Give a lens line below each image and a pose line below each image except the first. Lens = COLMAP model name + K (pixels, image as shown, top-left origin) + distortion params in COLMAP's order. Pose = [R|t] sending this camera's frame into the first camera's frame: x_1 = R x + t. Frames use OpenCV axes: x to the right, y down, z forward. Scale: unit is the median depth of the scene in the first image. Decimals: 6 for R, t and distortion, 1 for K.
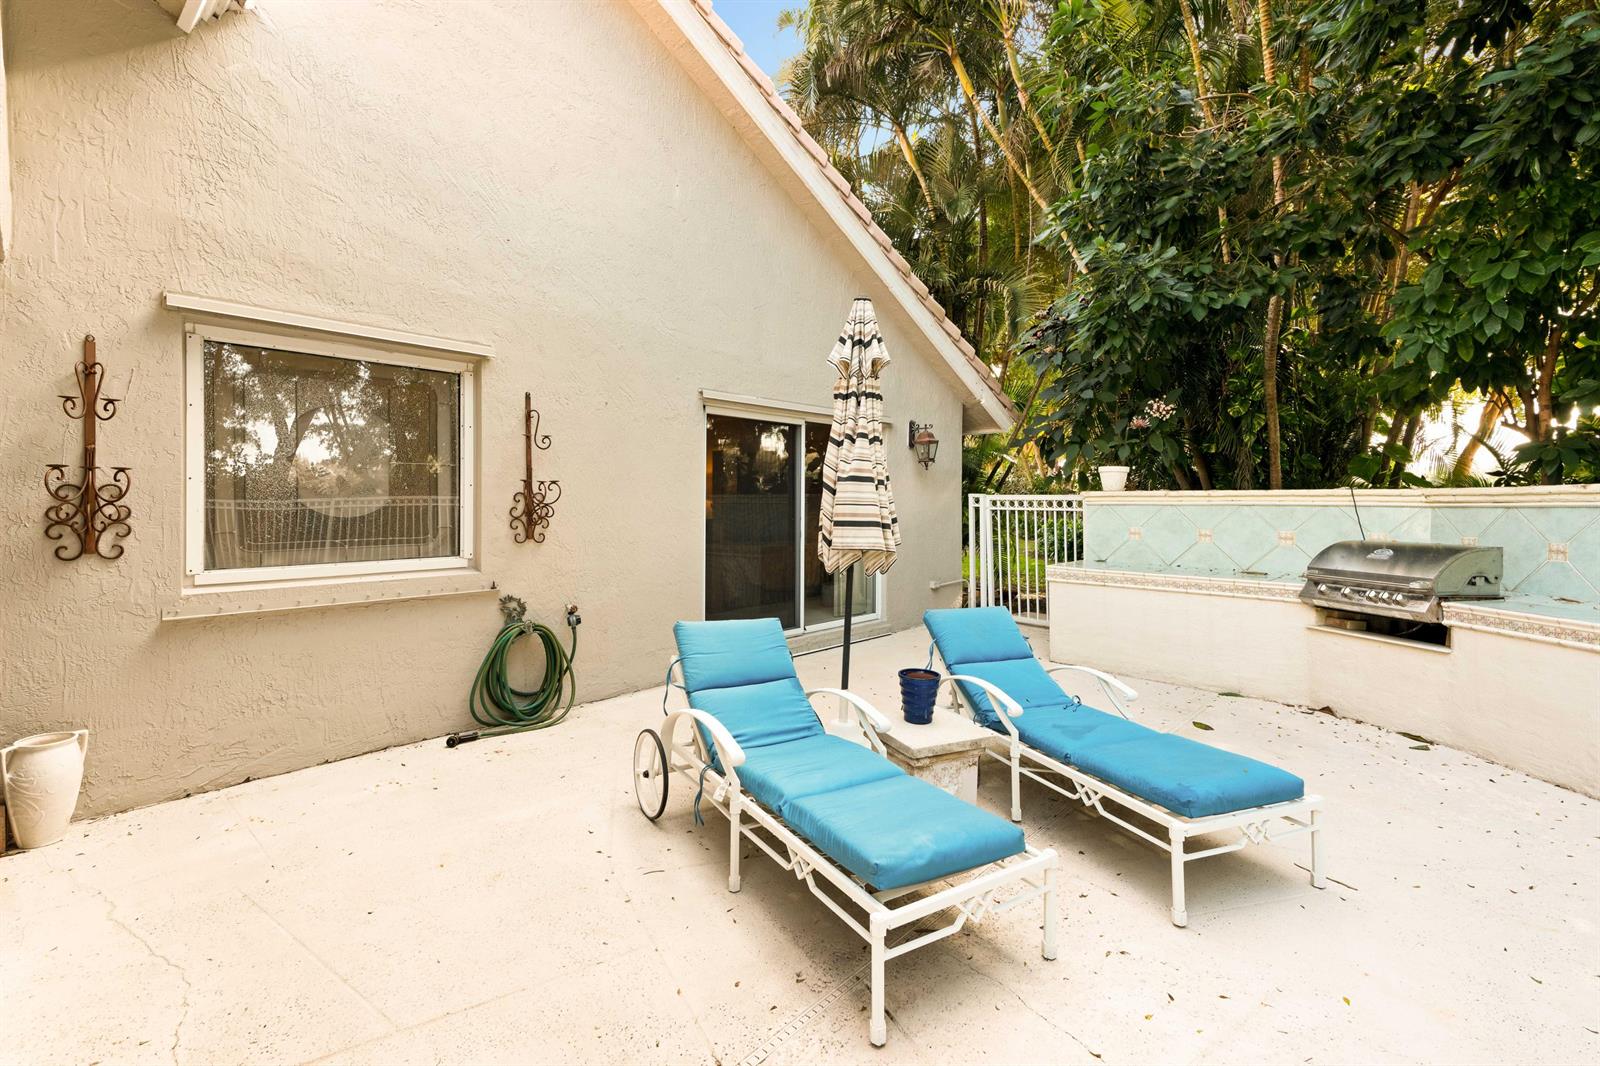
lens RADIAL K [[730.6, 0, 817.1], [0, 730.6, 512.6], [0, 0, 1]] dist [-0.005777, 0.000014]
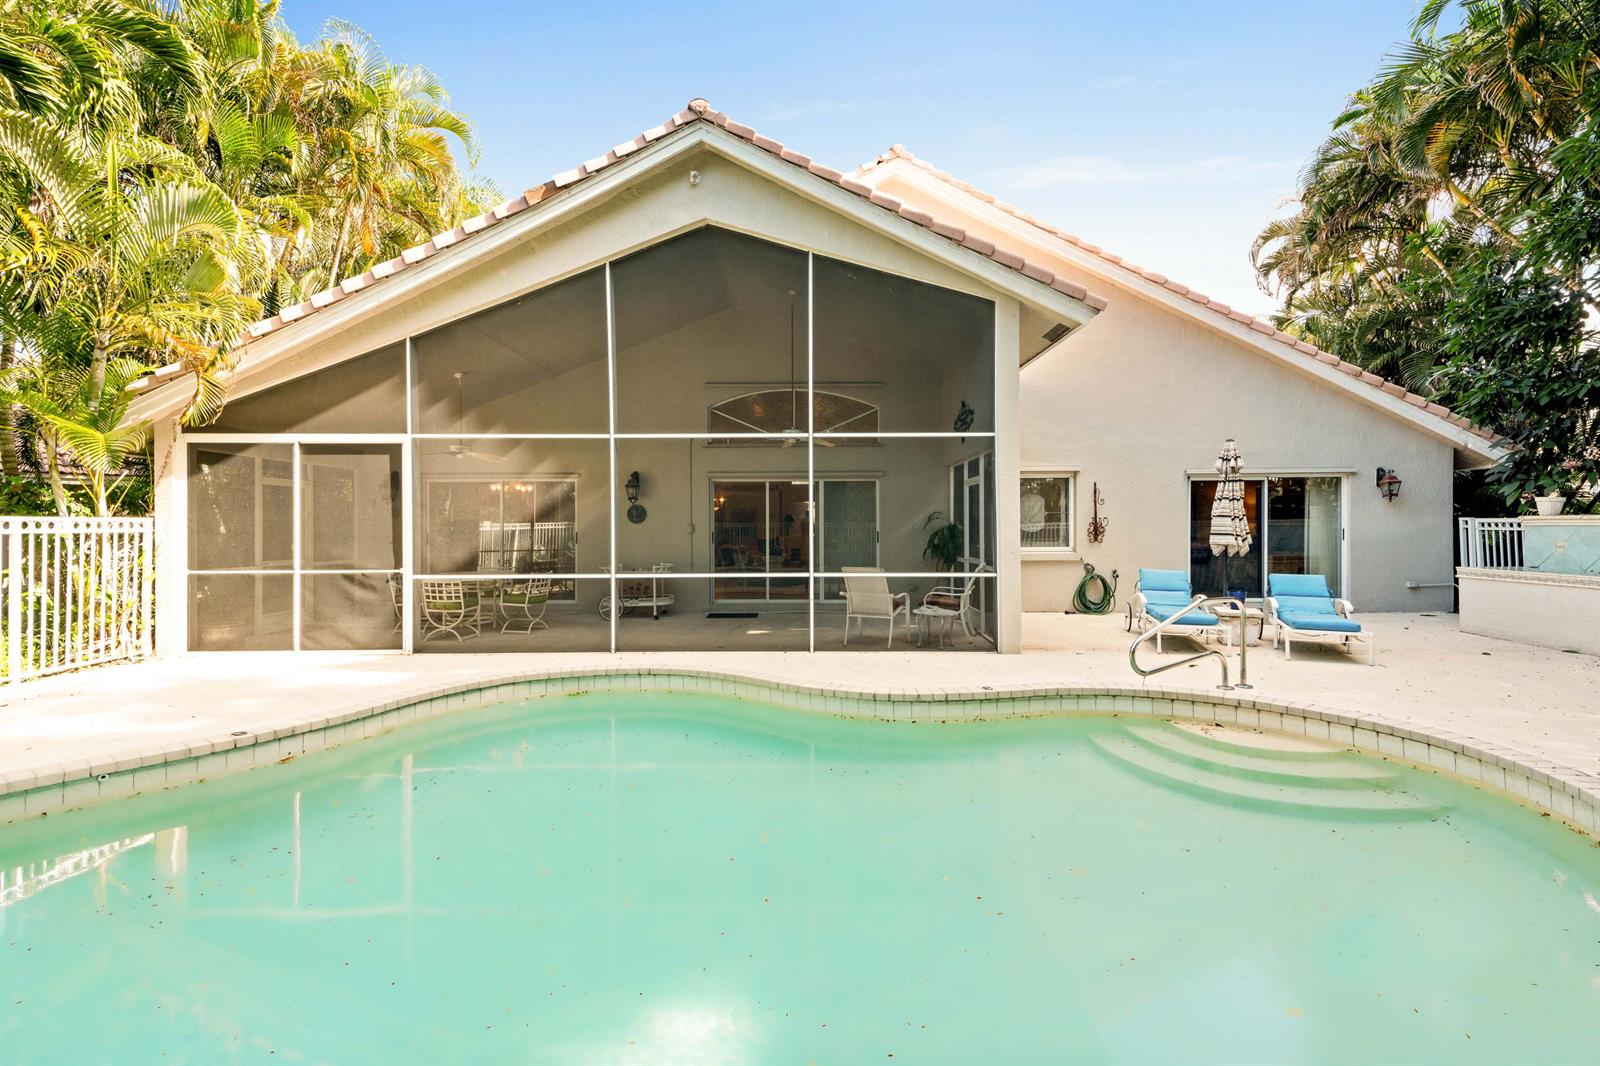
lens RADIAL K [[719.9, 0, 795.4], [0, 719.9, 522.4], [0, 0, 1]] dist [0.046815, -0.015620]
pose [[0.665821, -0.010837, -0.746033, 0.750429], [-0.004123, 0.999826, -0.018204, 0.021053], [0.746100, 0.015196, 0.665660, -1.379166]]
